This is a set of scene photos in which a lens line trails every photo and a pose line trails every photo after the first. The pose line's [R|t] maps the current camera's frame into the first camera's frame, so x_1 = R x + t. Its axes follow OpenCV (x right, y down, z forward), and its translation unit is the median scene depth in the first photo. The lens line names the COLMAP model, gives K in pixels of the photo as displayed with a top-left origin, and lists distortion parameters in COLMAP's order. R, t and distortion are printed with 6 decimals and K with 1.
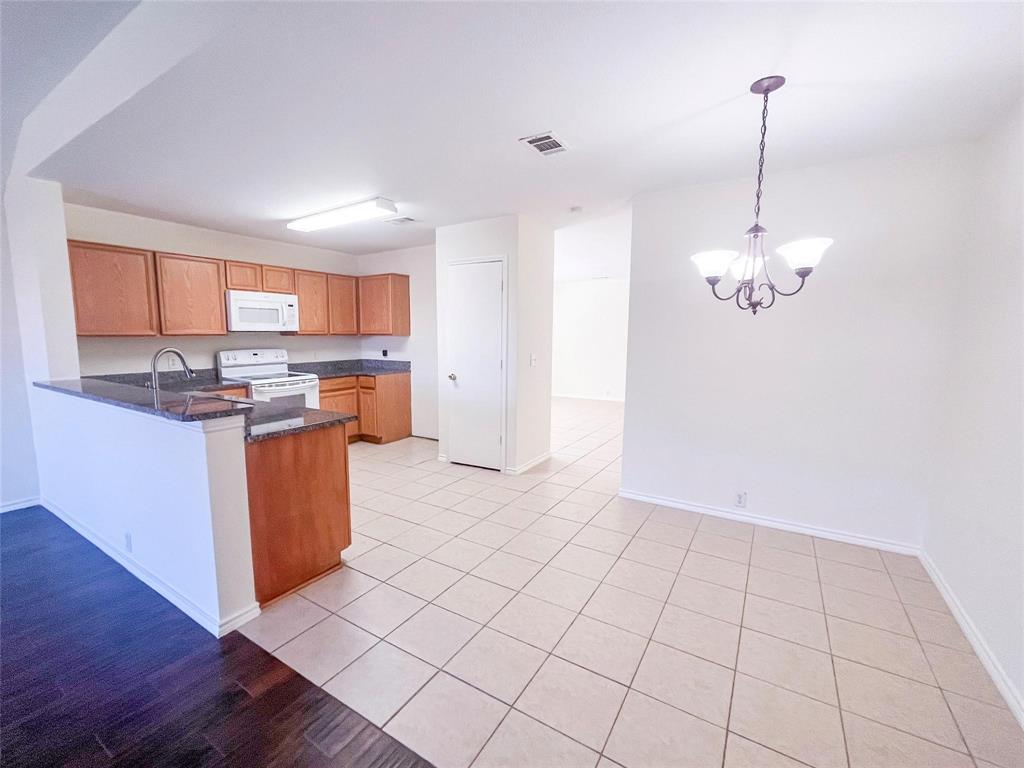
lens RADIAL K [[422.1, 0, 509.9], [0, 422.1, 382.2], [0, 0, 1]] dist [-0.000226, -0.000103]
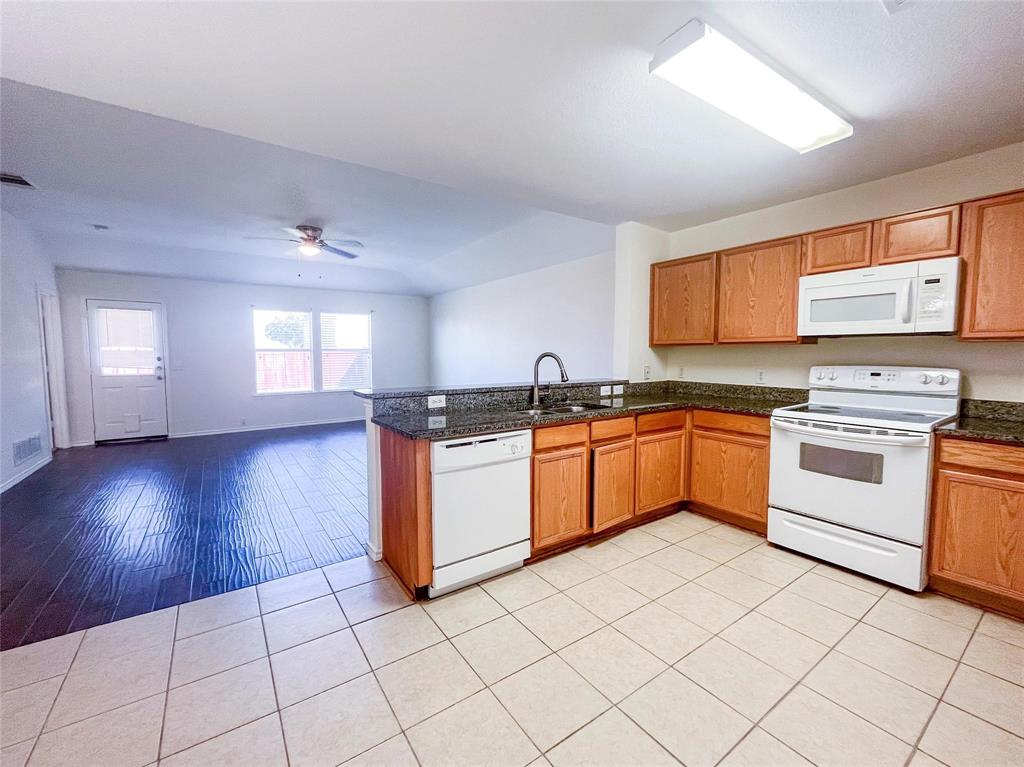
lens RADIAL K [[422.1, 0, 509.5], [0, 422.1, 384.5], [0, 0, 1]] dist [-0.000226, -0.000103]
pose [[-0.403276, 0.066901, -0.912629, 0.154577], [-0.107112, 0.987017, 0.119685, -0.071286], [0.908788, 0.146020, -0.390875, 0.806352]]
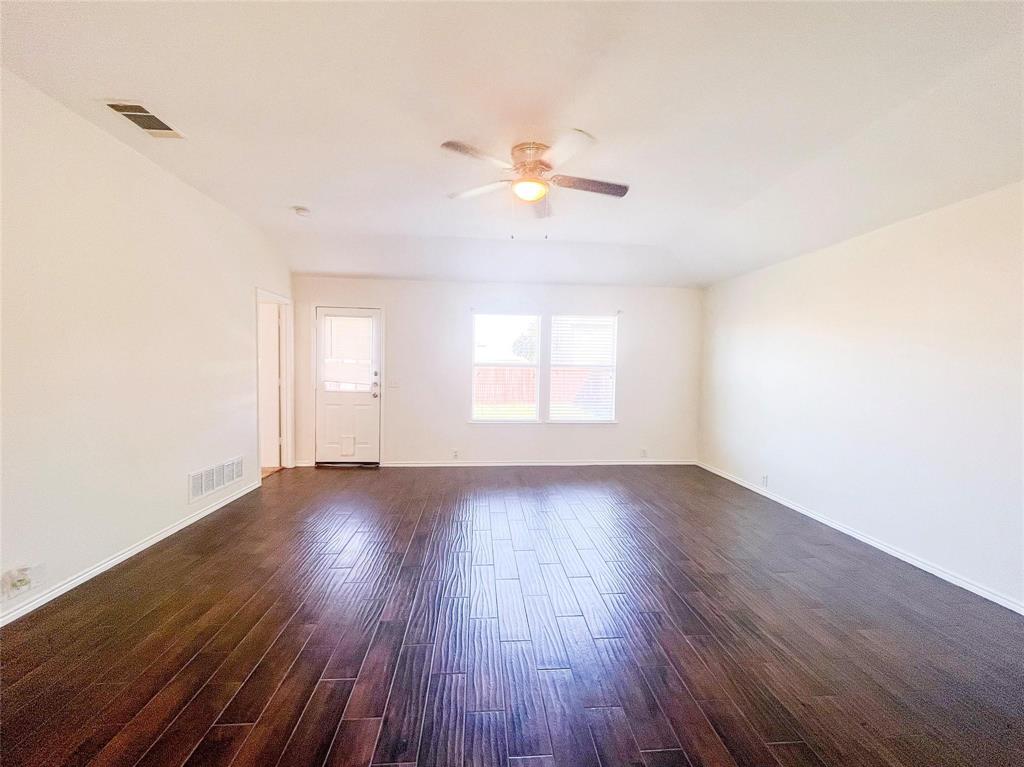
lens RADIAL K [[422.1, 0, 511.7], [0, 422.1, 390.2], [0, 0, 1]] dist [-0.000226, -0.000103]
pose [[-0.812401, 0.014835, -0.582911, 0.007482], [-0.088501, 0.984958, 0.148410, -0.056998], [0.576345, 0.172157, -0.798867, 0.661737]]
